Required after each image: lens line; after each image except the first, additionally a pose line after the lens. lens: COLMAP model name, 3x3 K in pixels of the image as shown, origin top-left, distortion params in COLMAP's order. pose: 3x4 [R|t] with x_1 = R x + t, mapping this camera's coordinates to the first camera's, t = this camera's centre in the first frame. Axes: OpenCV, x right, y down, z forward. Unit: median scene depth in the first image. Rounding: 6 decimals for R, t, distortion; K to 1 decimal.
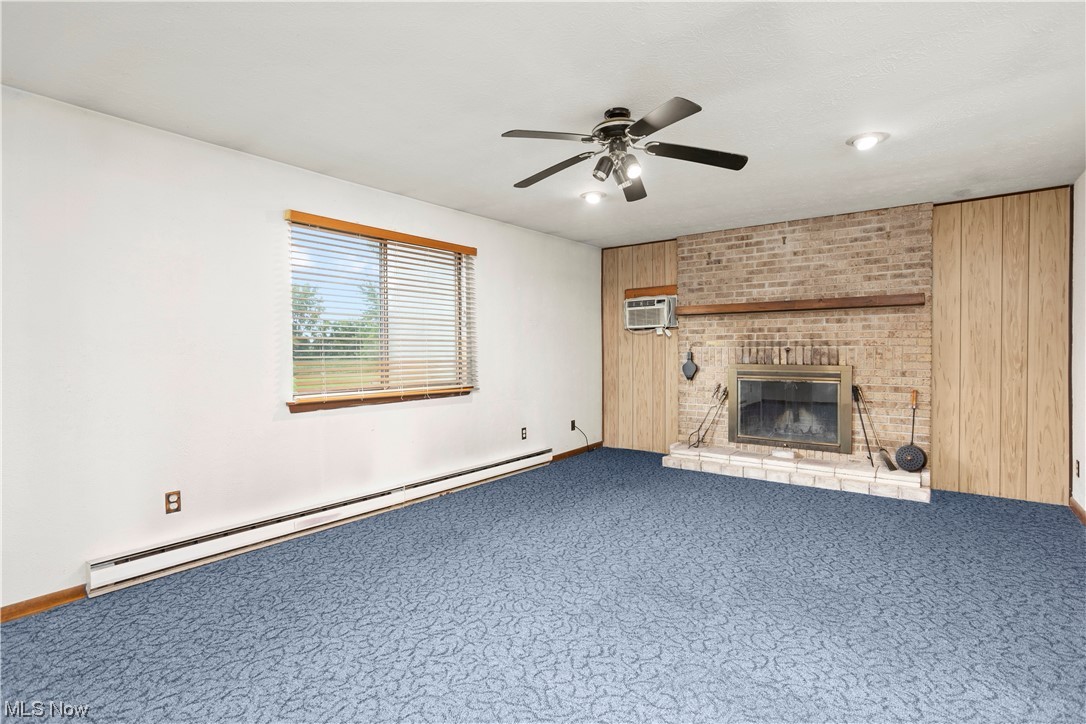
lens RADIAL K [[529.0, 0, 540.5], [0, 529.0, 357.7], [0, 0, 1]] dist [-0.048400, 0.023778]
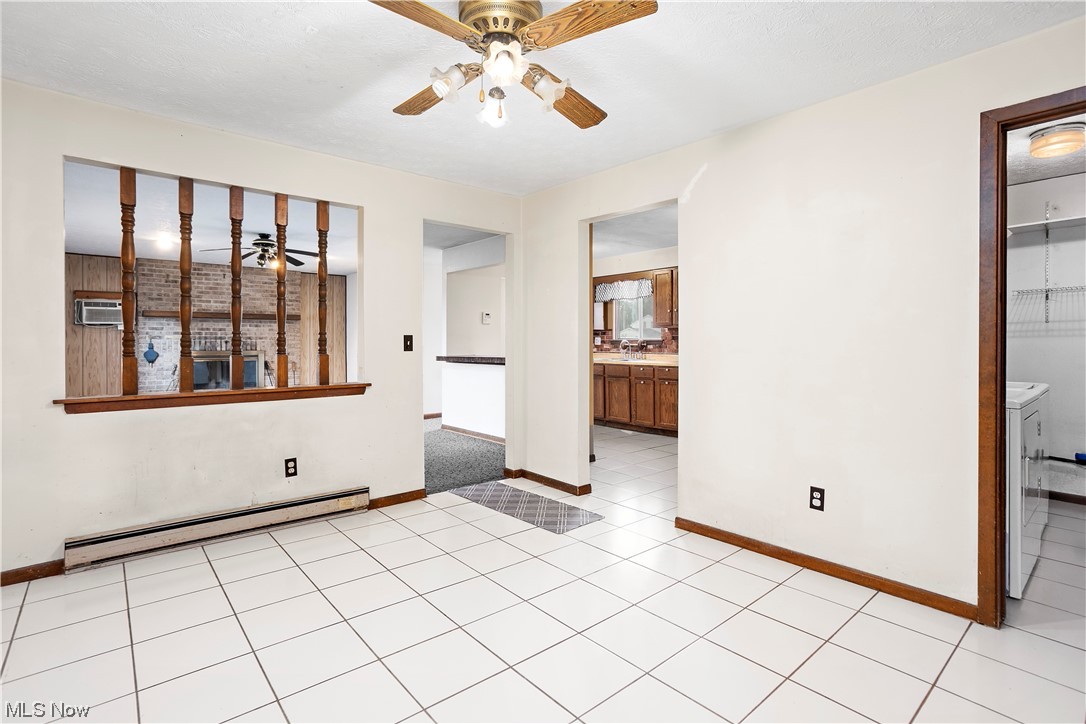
lens RADIAL K [[529.0, 0, 544.3], [0, 529.0, 352.1], [0, 0, 1]] dist [-0.048400, 0.023778]
pose [[0.211994, -0.010307, 0.977217, -0.937478], [0.015482, 0.999854, 0.007187, 0.021507], [-0.977148, 0.013605, 0.212122, -0.342857]]
